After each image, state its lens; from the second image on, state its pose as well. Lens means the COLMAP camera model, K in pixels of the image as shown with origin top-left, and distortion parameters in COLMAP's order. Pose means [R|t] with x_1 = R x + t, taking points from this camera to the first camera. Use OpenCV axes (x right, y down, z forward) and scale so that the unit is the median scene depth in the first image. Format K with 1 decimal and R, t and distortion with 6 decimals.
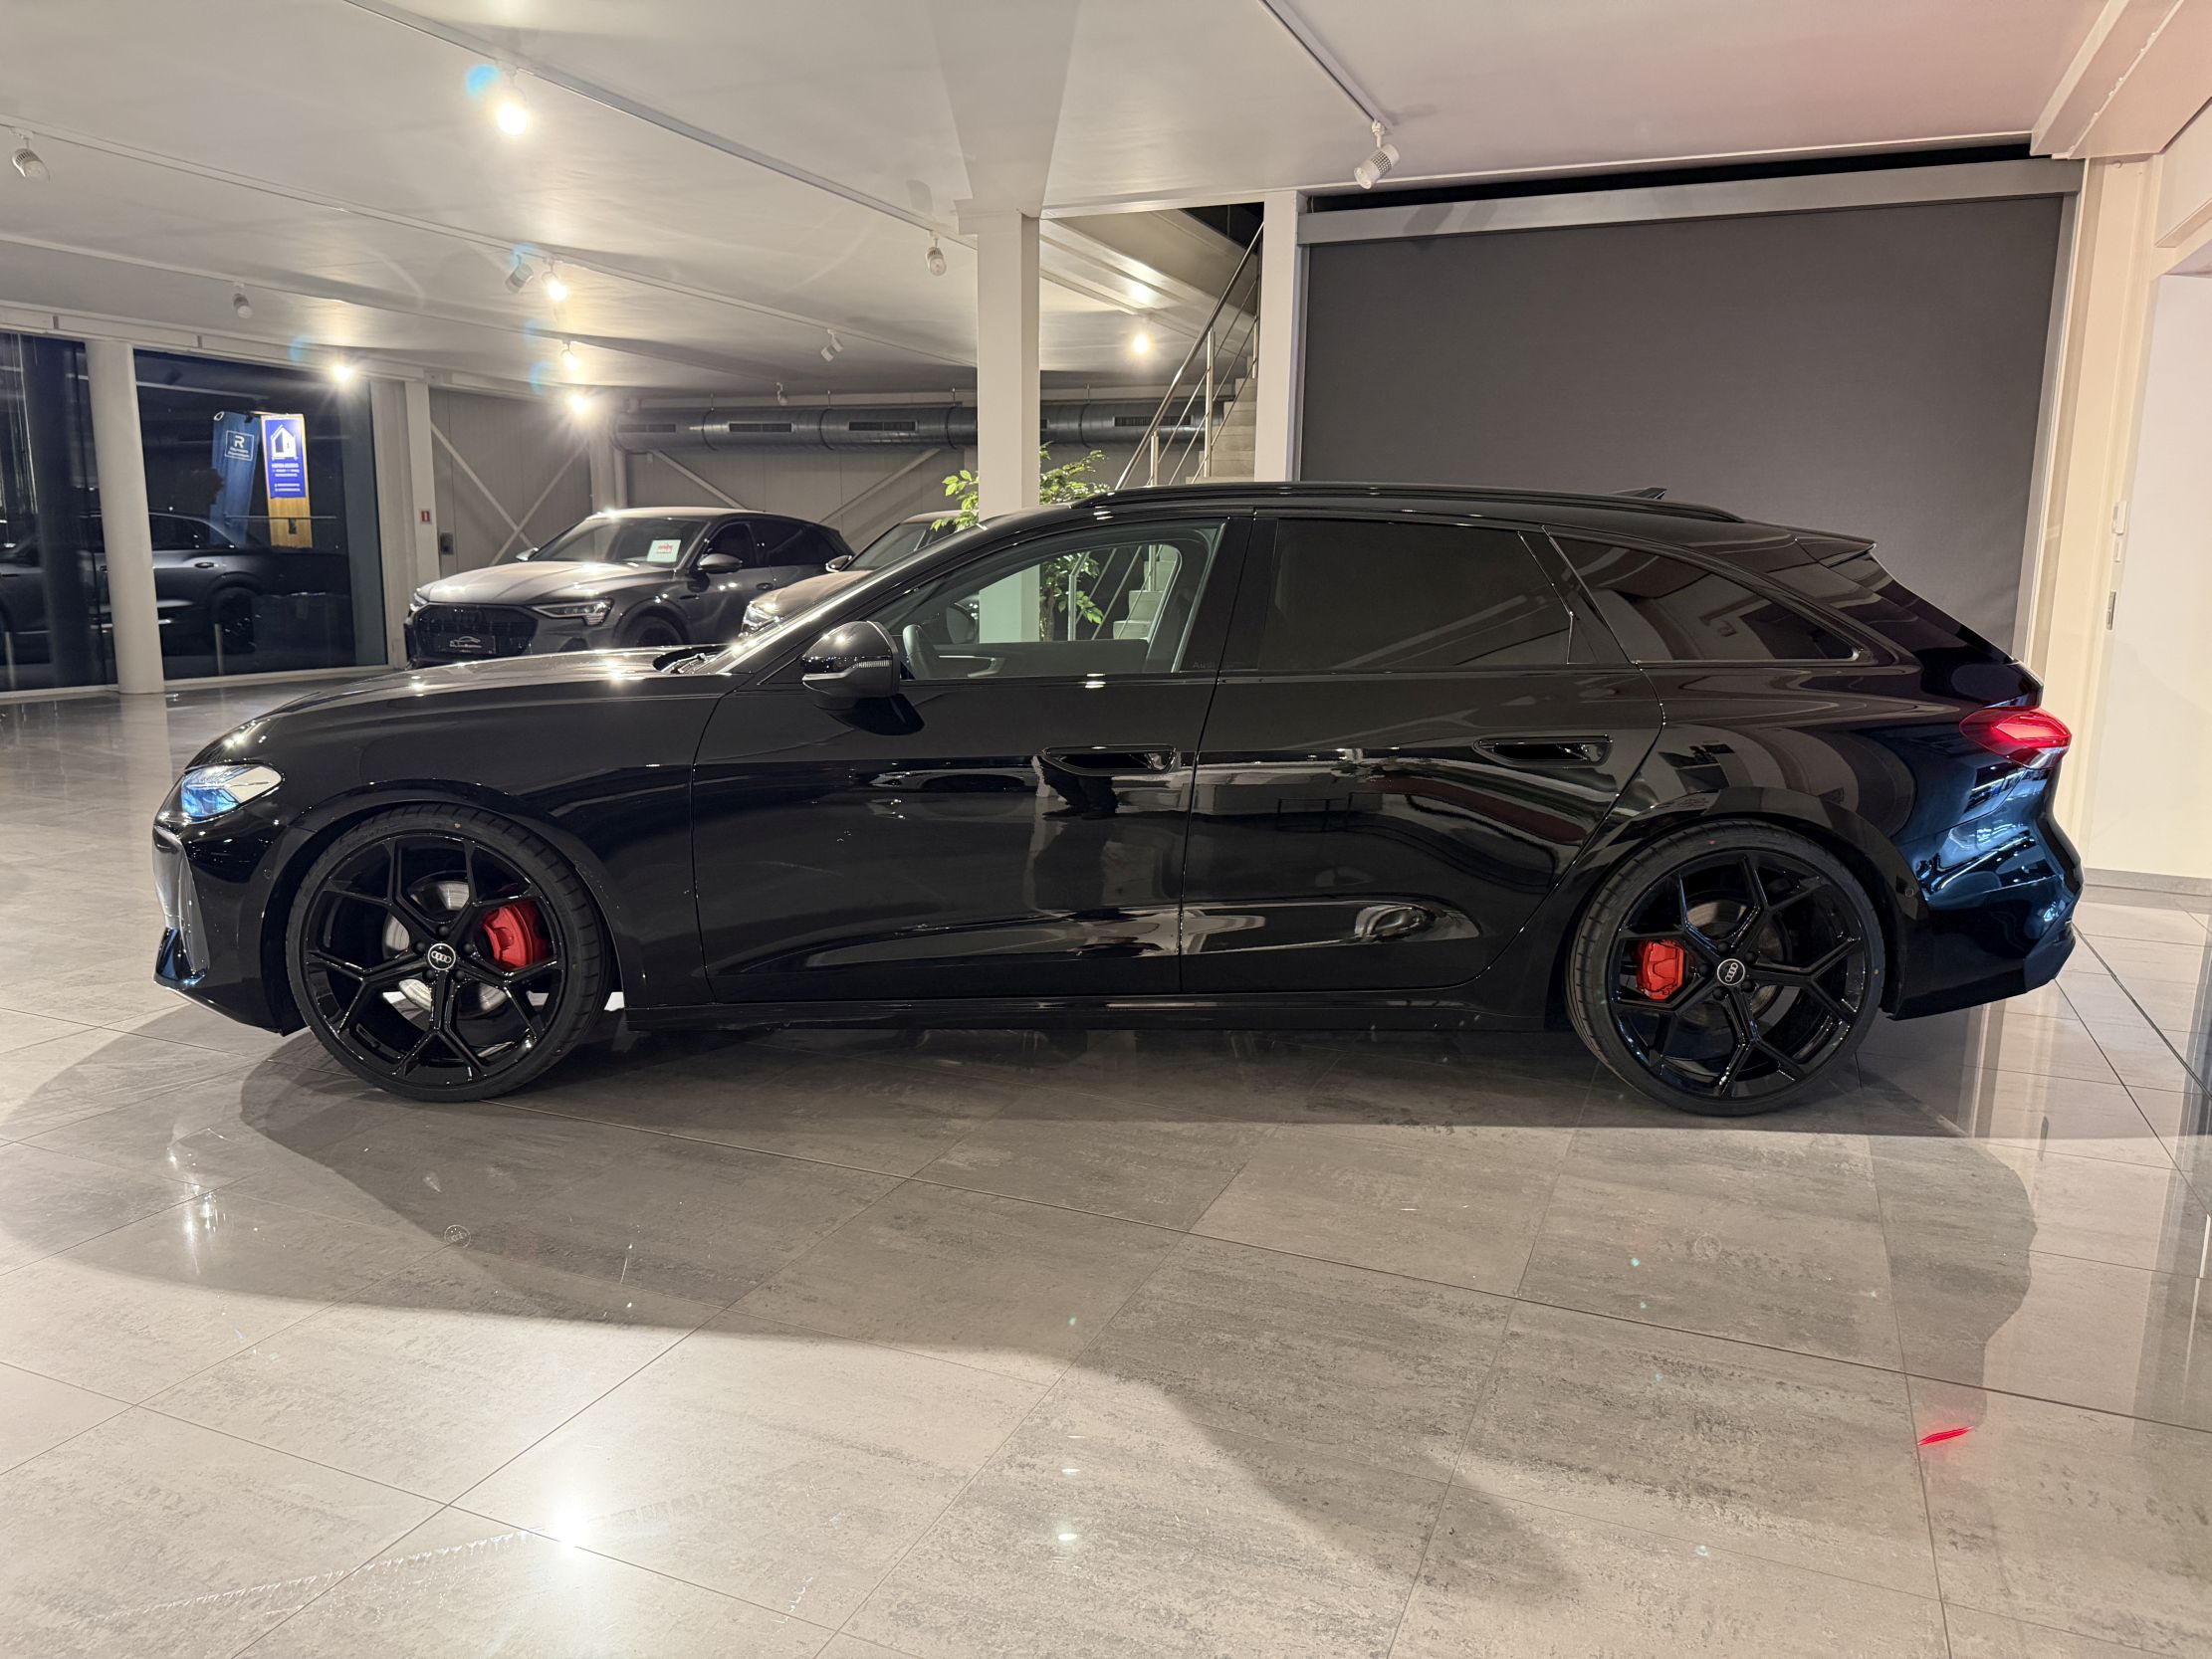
lens RADIAL K [[1568.1, 0, 1113.9], [0, 1568.1, 822.2], [0, 0, 1]] dist [0.021965, -0.037199]
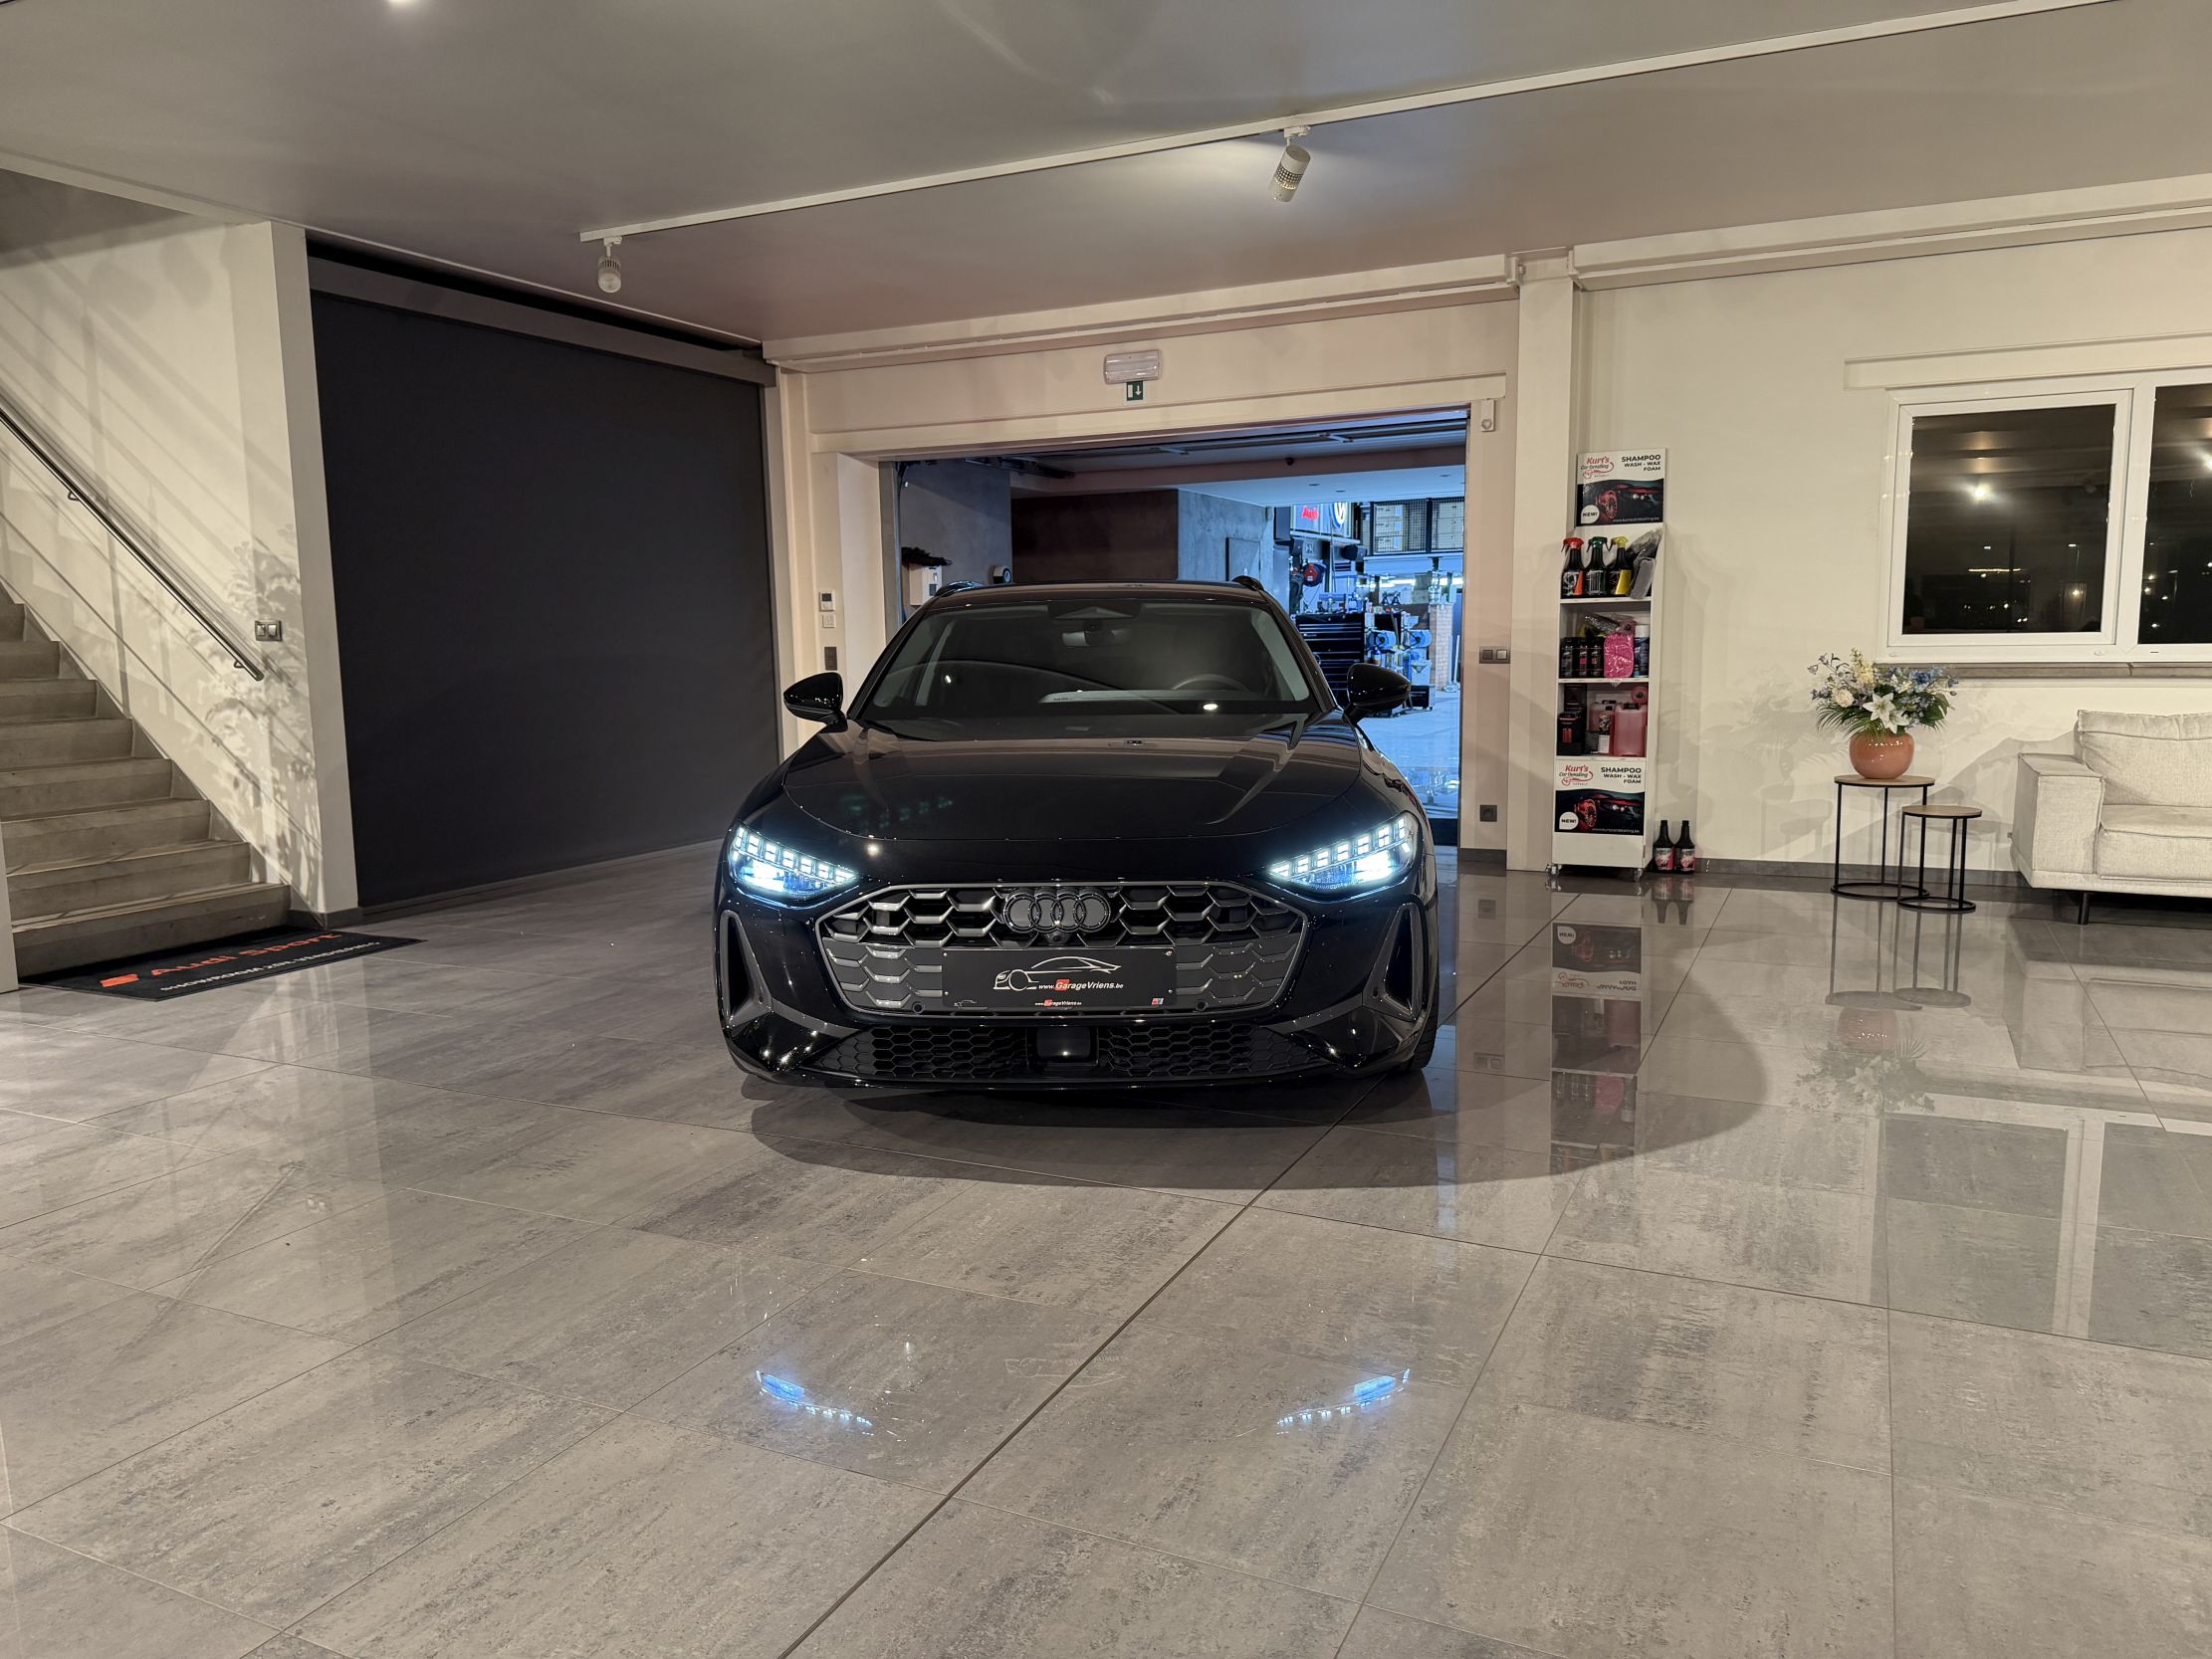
lens RADIAL K [[1568.1, 0, 1099.5], [0, 1568.1, 838.0], [0, 0, 1]] dist [0.021965, -0.037199]
pose [[0.054325, -0.136155, 0.989197, -1.679353], [0.179074, 0.975927, 0.124494, -0.196970], [-0.982335, 0.170377, 0.077399, 1.158984]]
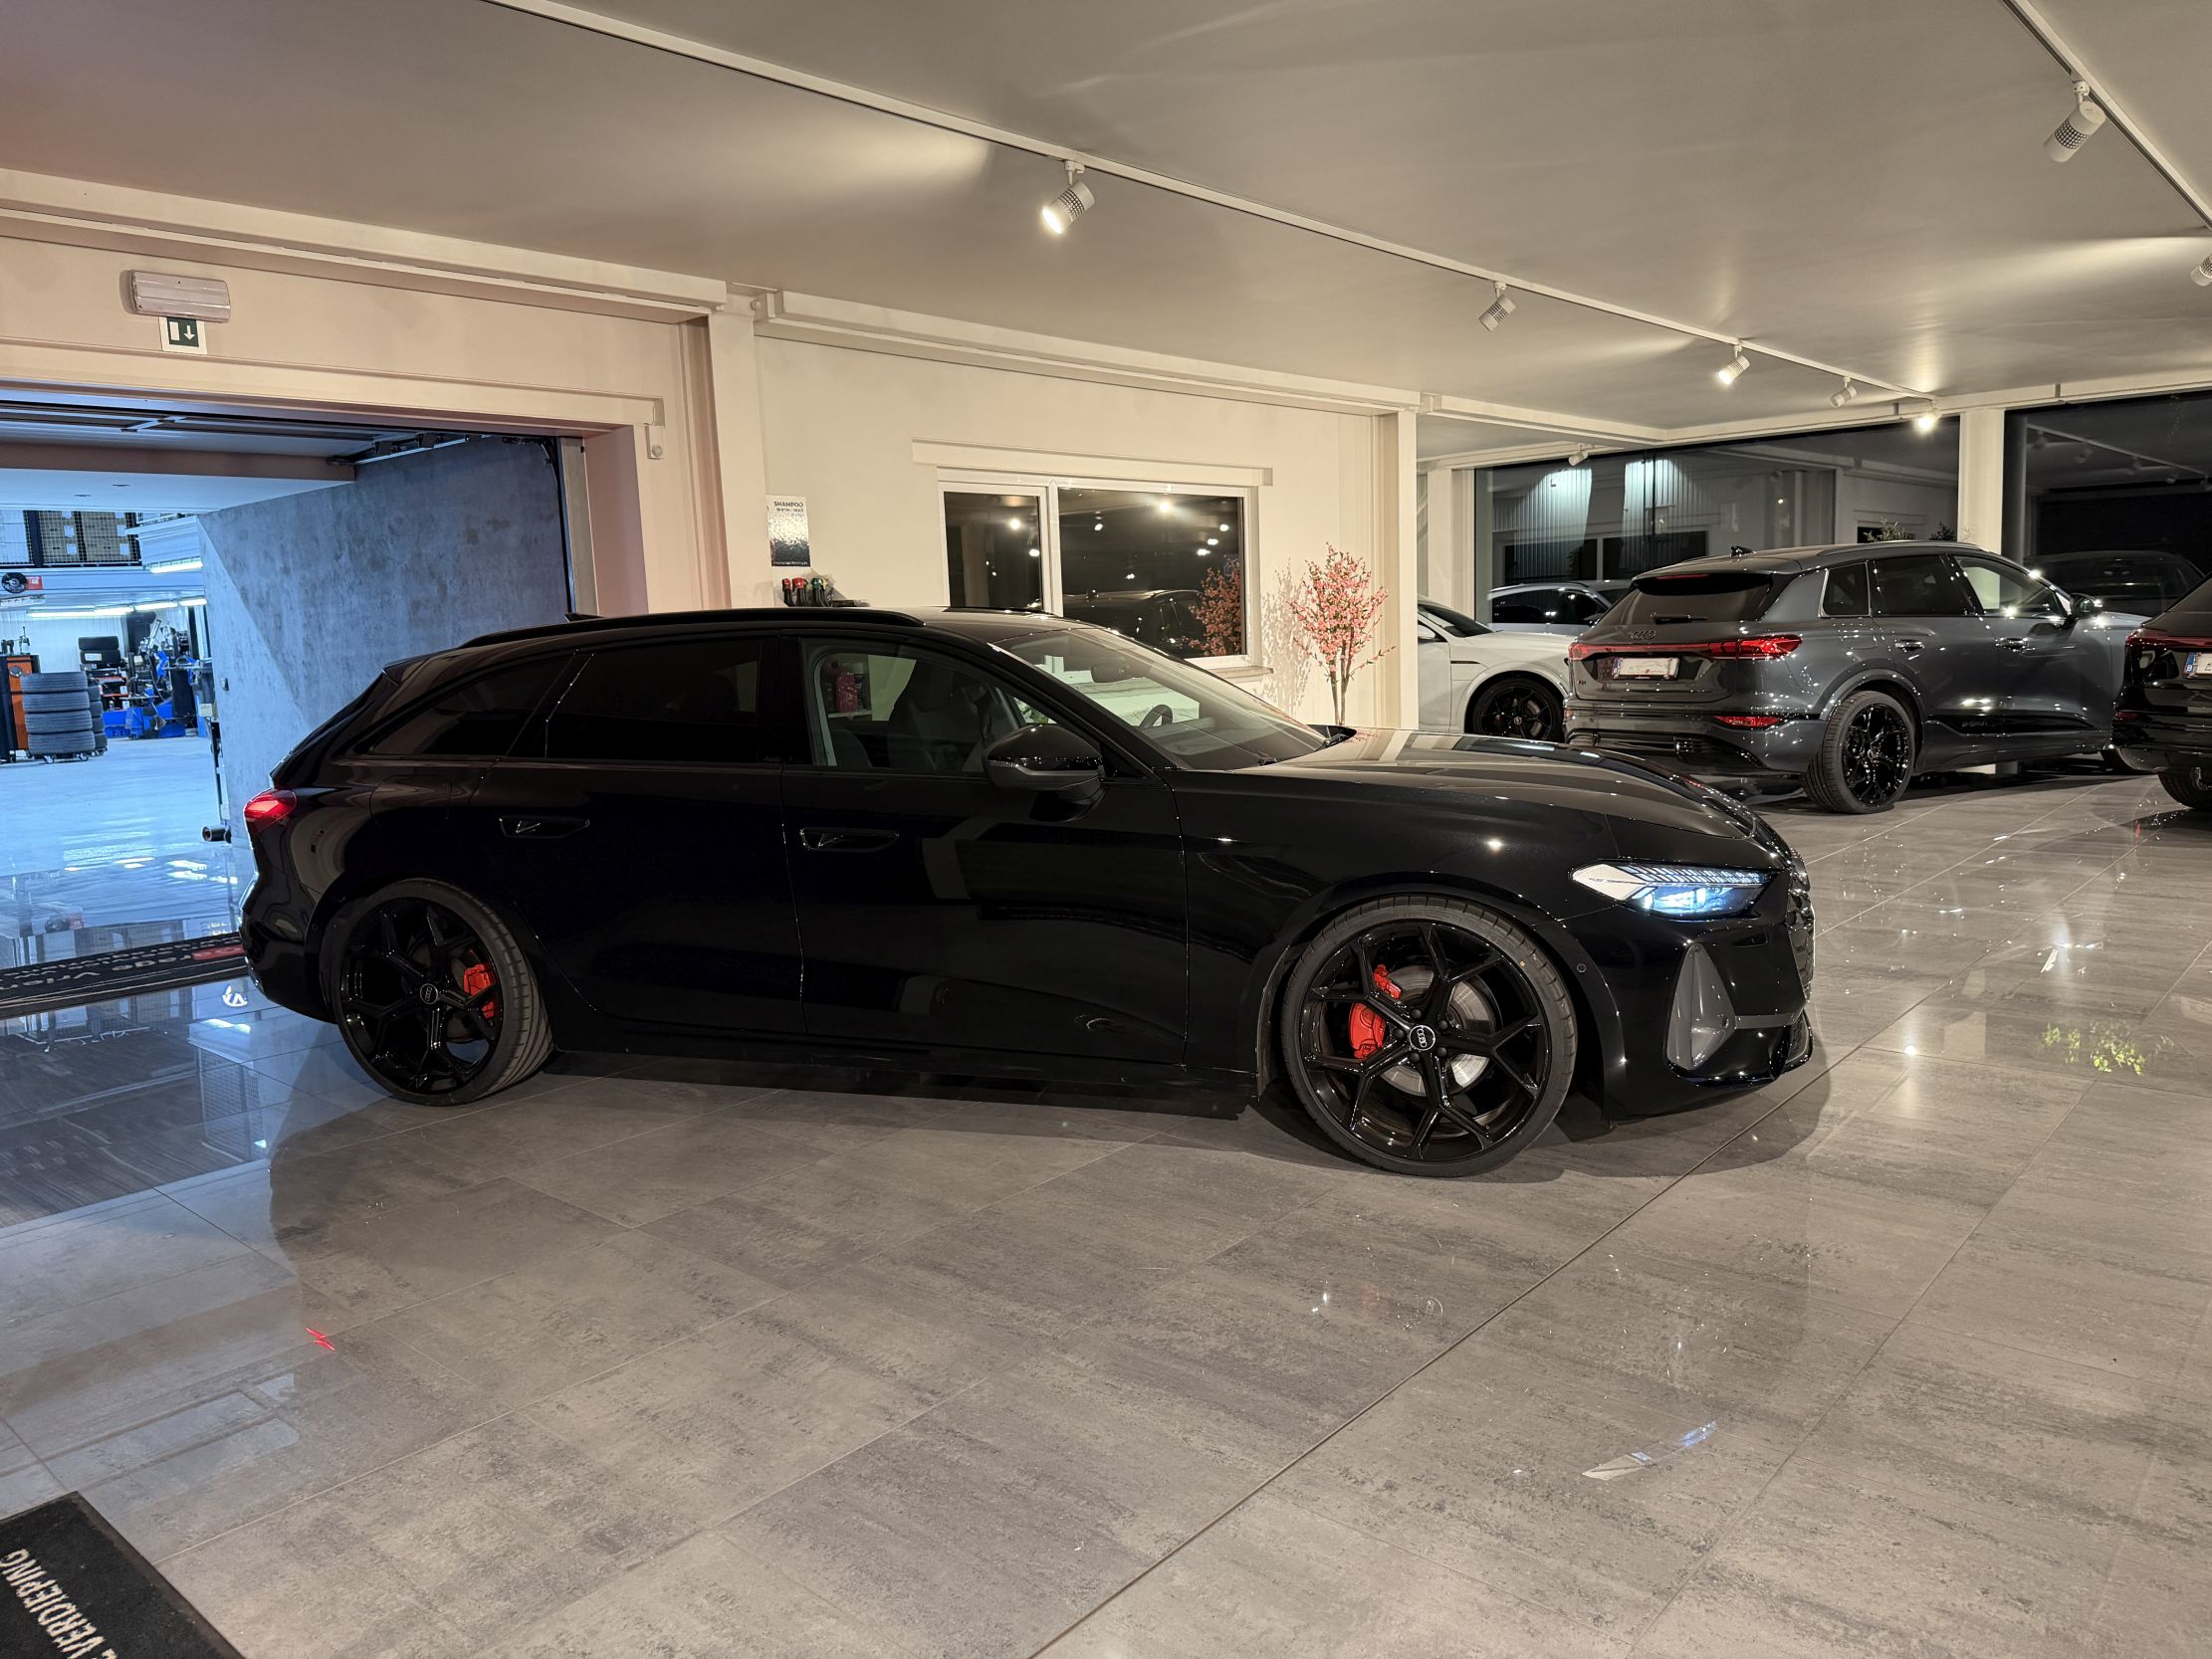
lens RADIAL K [[1568.1, 0, 1109.7], [0, 1568.1, 817.5], [0, 0, 1]] dist [0.021965, -0.037199]
pose [[-0.947491, -0.010452, 0.319612, -0.573705], [0.081850, 0.958245, 0.273983, -0.457609], [-0.309130, 0.285756, -0.907073, 2.558532]]
